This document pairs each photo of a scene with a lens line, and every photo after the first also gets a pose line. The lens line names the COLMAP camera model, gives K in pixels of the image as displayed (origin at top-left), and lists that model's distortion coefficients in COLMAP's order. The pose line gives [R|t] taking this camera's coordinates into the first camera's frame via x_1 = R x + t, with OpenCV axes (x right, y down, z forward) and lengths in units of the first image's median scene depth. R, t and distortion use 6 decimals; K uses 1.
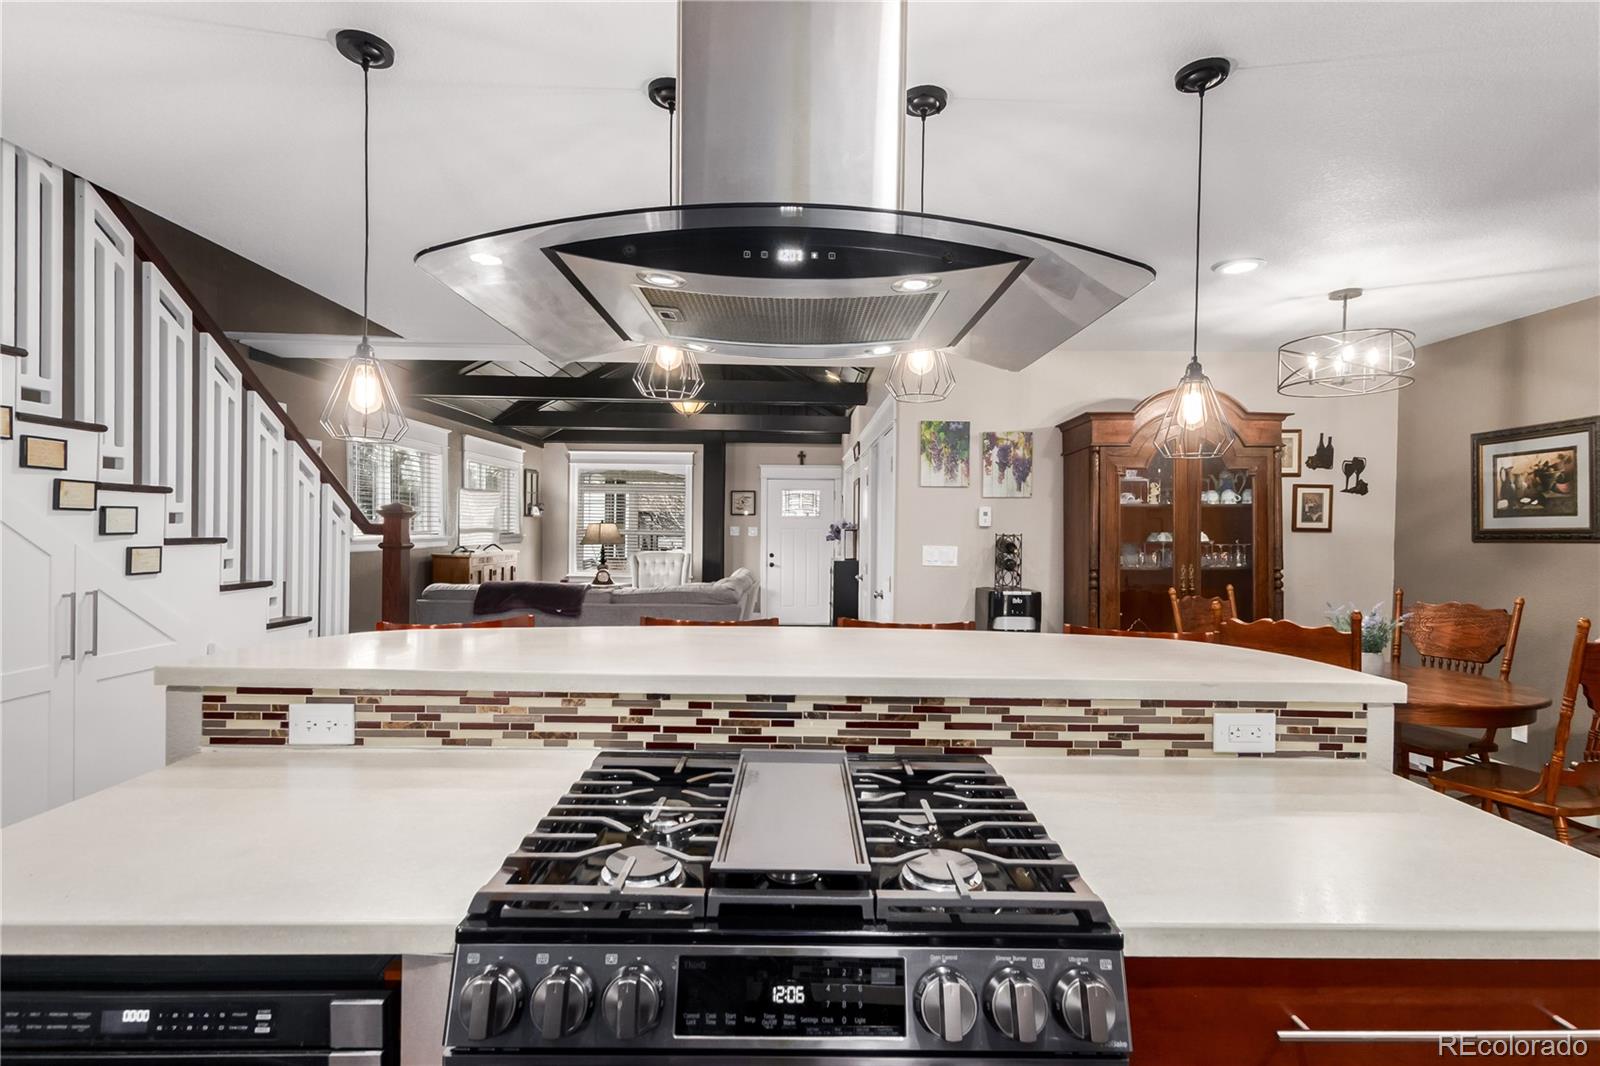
lens RADIAL K [[752.8, 0, 806.6], [0, 752.8, 534.5], [0, 0, 1]] dist [0.013315, 0.000106]
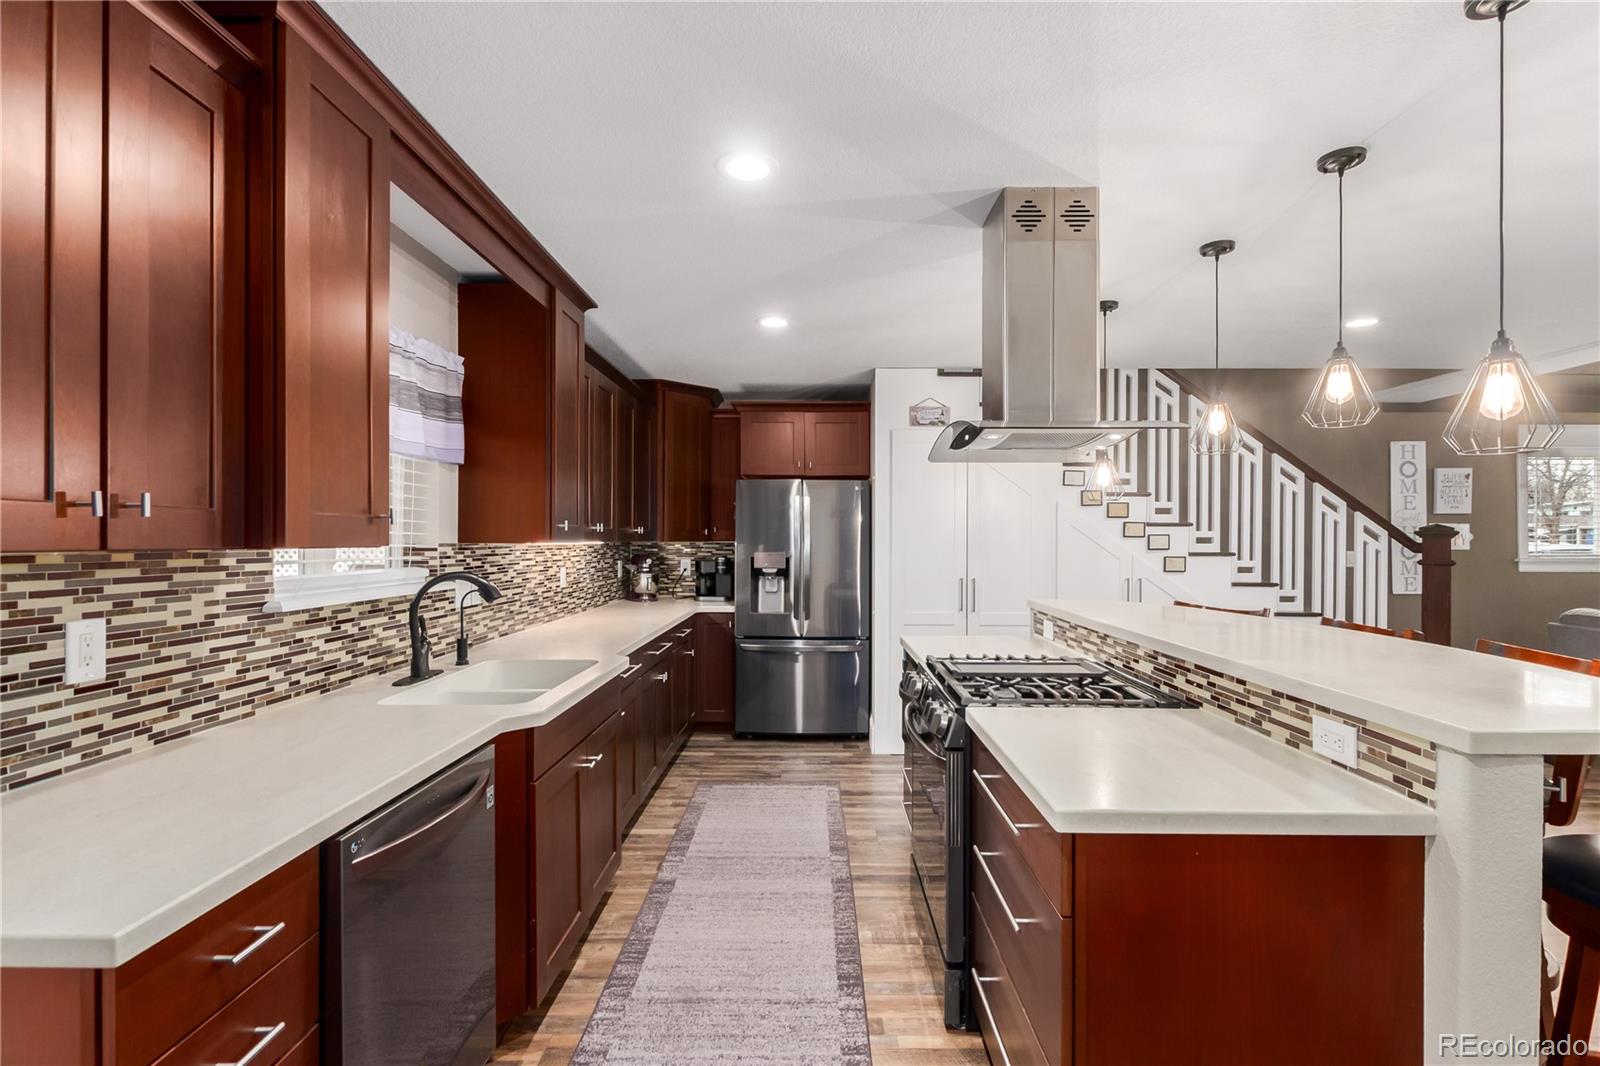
lens RADIAL K [[752.8, 0, 802.6], [0, 752.8, 540.2], [0, 0, 1]] dist [0.013315, 0.000106]
pose [[-0.038392, -0.012463, -0.999185, 1.626671], [-0.010722, 0.999870, -0.012060, 0.013109], [0.999205, 0.010250, -0.038520, 0.323914]]
